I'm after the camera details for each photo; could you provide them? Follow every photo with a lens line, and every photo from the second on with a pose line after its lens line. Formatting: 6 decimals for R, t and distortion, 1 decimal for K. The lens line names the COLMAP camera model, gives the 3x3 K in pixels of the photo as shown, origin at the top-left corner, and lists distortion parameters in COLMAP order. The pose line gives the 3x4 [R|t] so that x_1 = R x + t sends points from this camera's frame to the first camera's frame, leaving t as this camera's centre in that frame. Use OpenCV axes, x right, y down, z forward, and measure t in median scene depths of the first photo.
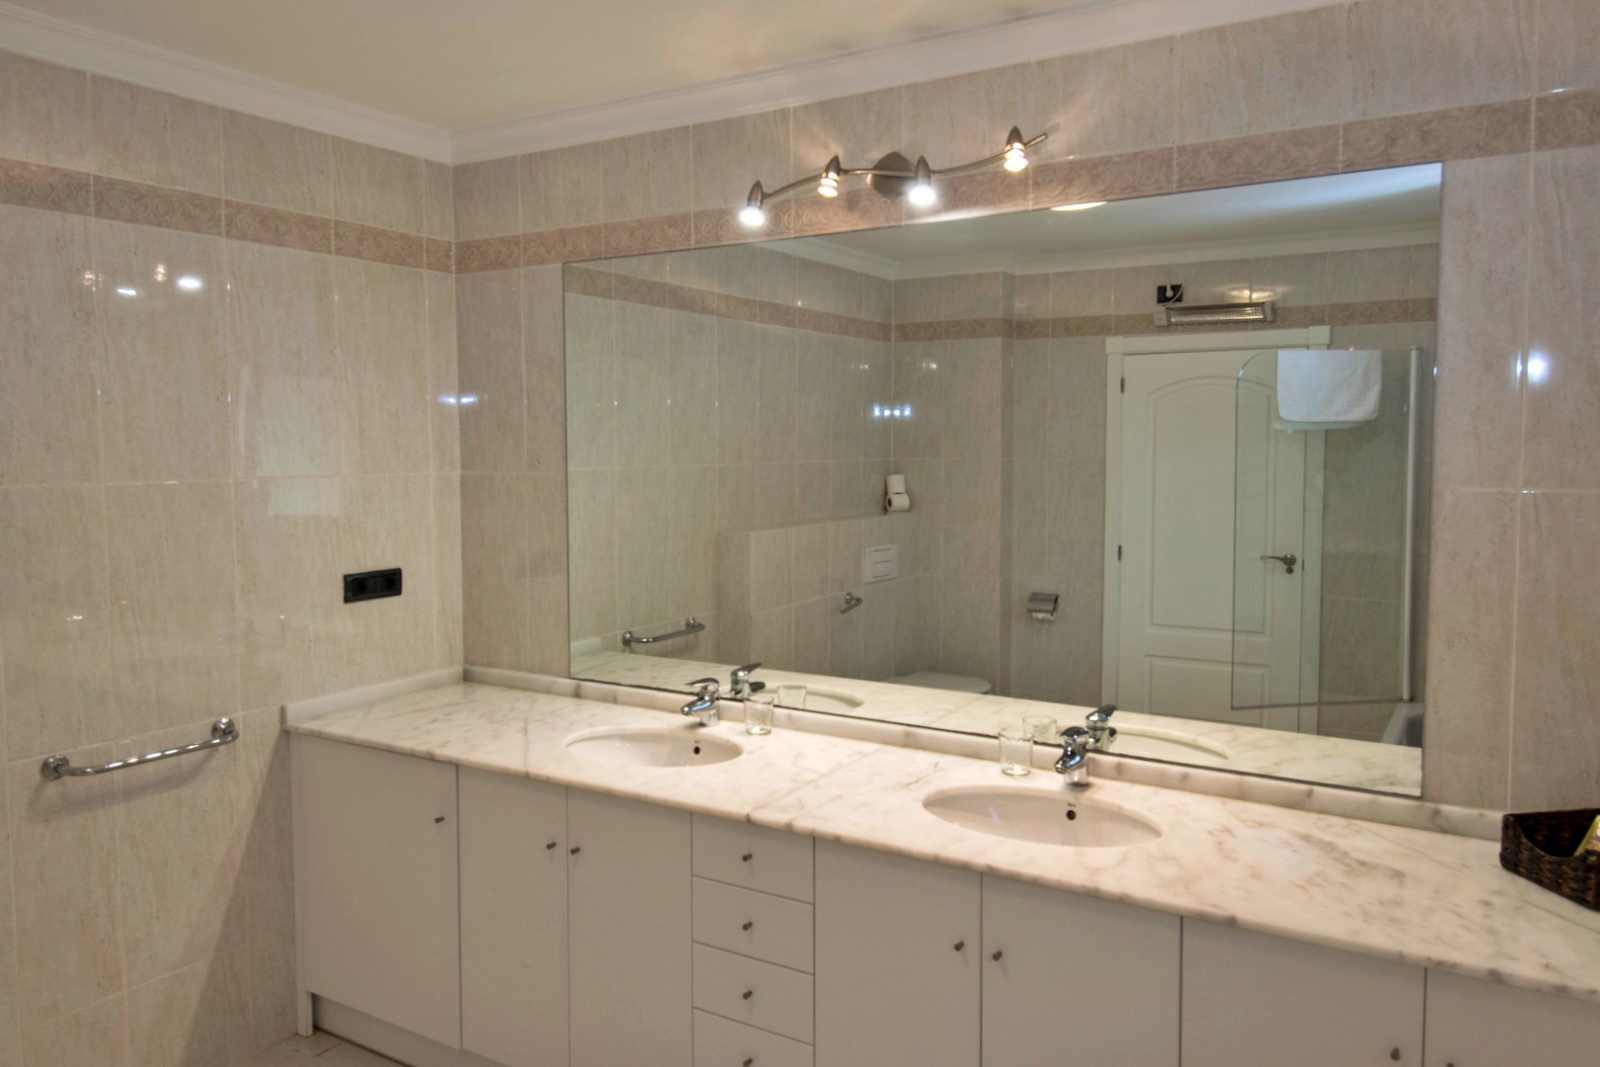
lens RADIAL K [[1137.4, 0, 799.3], [0, 1137.4, 508.2], [0, 0, 1]] dist [0.038734, -0.011145]
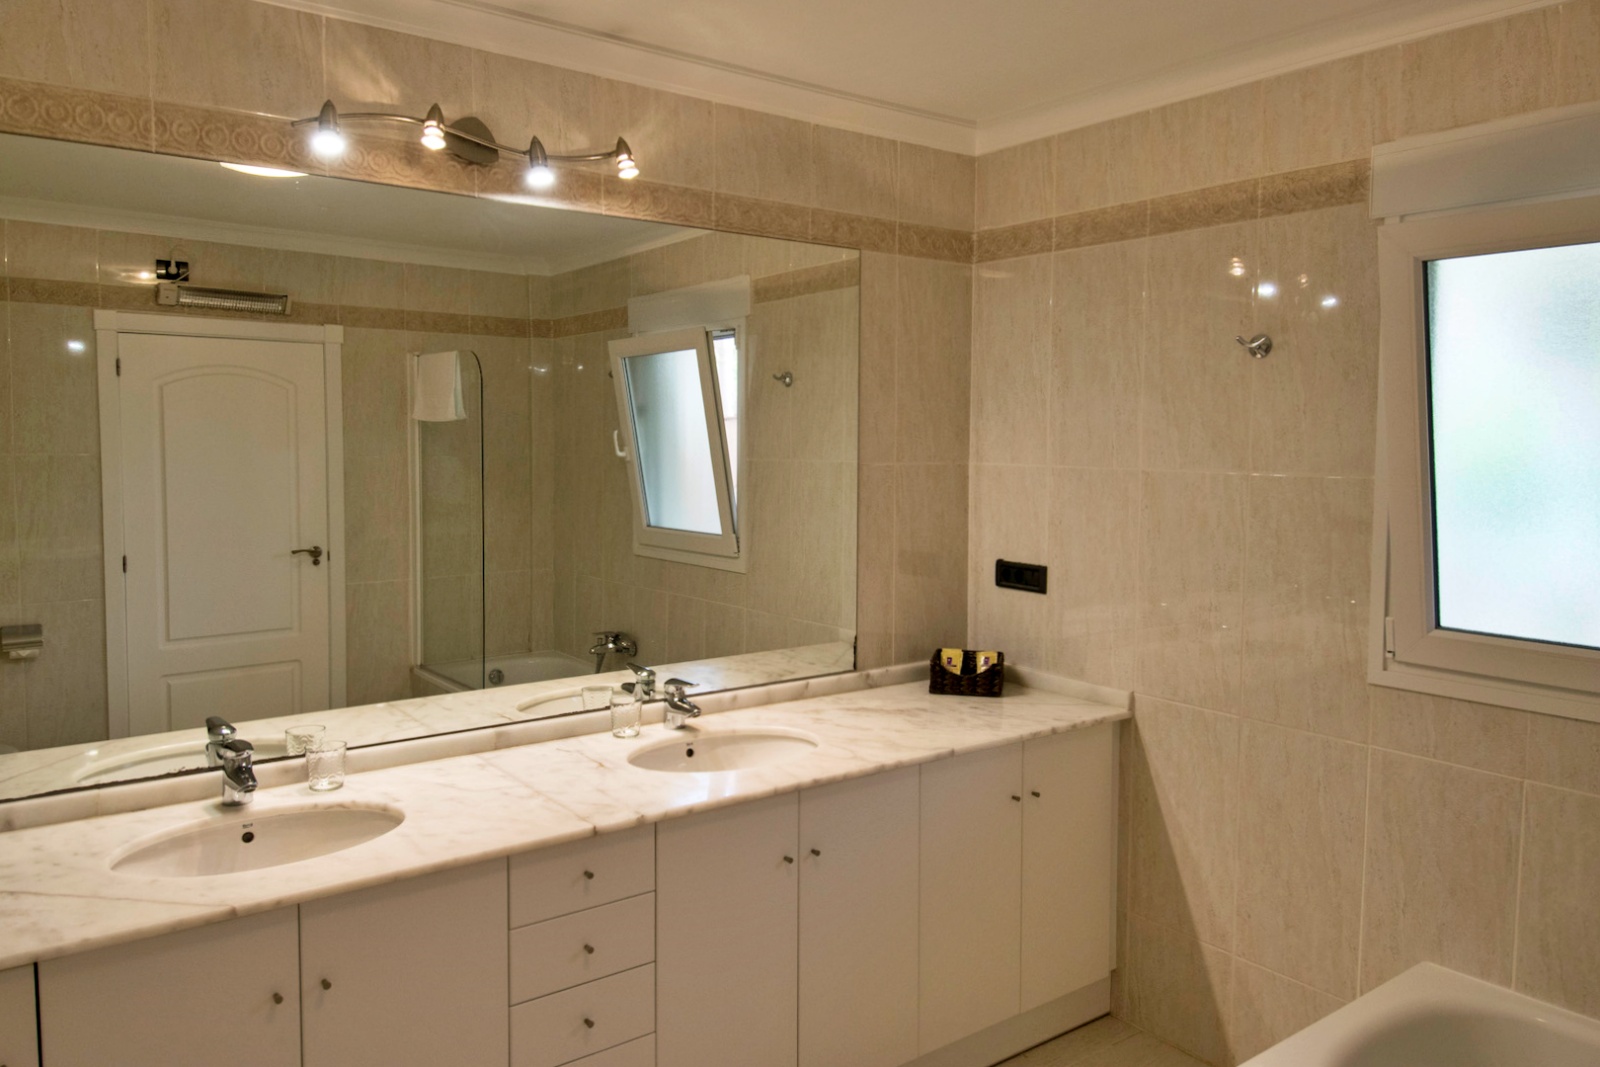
lens RADIAL K [[1153.8, 0, 798.6], [0, 1153.8, 502.5], [0, 0, 1]] dist [0.092841, -0.101118]
pose [[0.369282, -0.044288, 0.928261, -0.753109], [0.051093, 0.998321, 0.027305, -0.010234], [-0.927912, 0.037344, 0.370925, 0.428203]]
